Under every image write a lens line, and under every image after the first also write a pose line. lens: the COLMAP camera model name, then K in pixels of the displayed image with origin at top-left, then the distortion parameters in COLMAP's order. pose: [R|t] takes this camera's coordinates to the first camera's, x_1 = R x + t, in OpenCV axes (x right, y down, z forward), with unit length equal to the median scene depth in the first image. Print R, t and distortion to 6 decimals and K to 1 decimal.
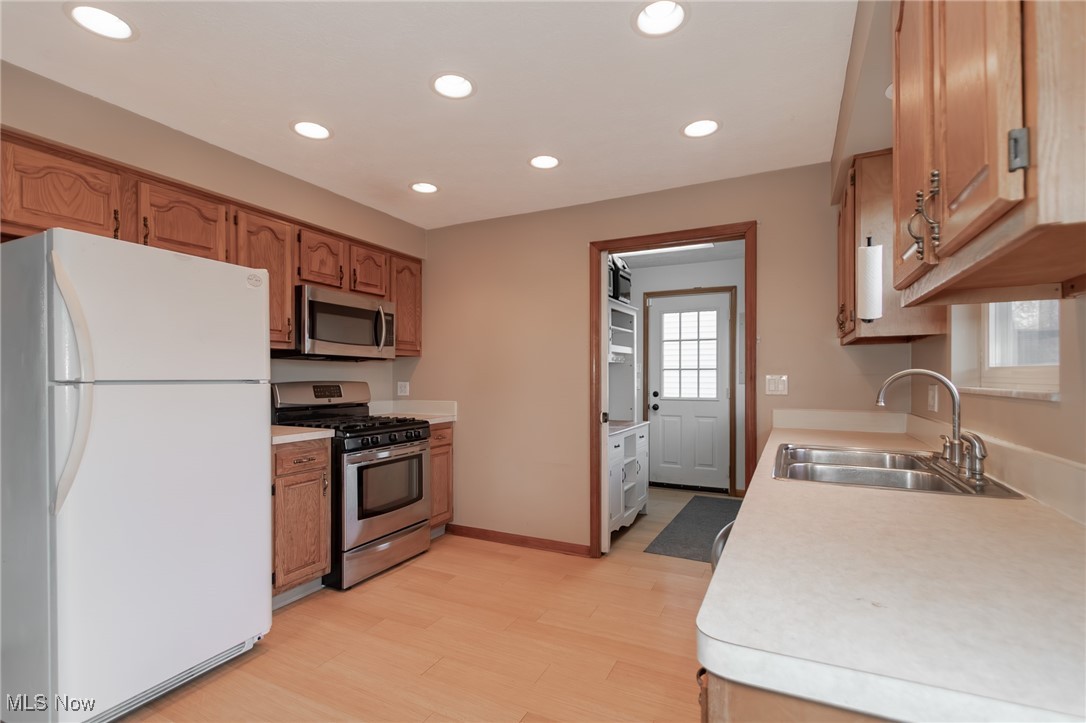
lens RADIAL K [[506.7, 0, 506.7], [0, 506.7, 384.2], [0, 0, 1]] dist [0.002298, -0.004210]
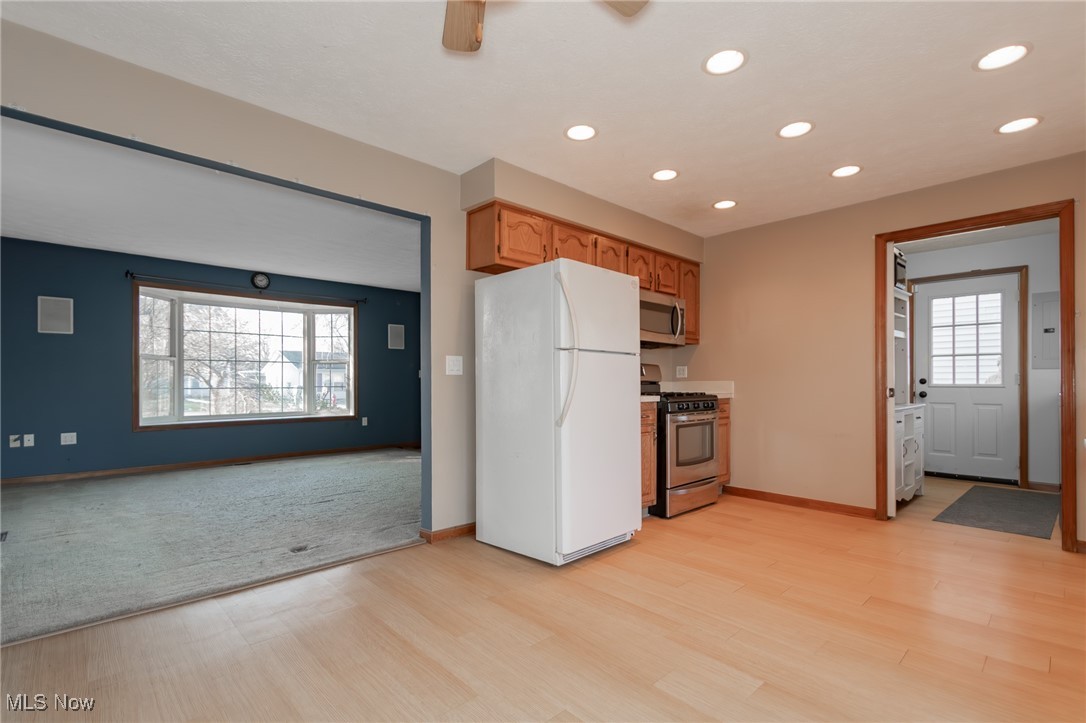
lens RADIAL K [[506.7, 0, 505.7], [0, 506.7, 386.9], [0, 0, 1]] dist [0.002298, -0.004210]
pose [[0.944149, -0.001312, -0.329516, -0.234523], [-0.001902, 0.999954, -0.009431, 0.065662], [0.329513, 0.009531, 0.944103, -0.312244]]
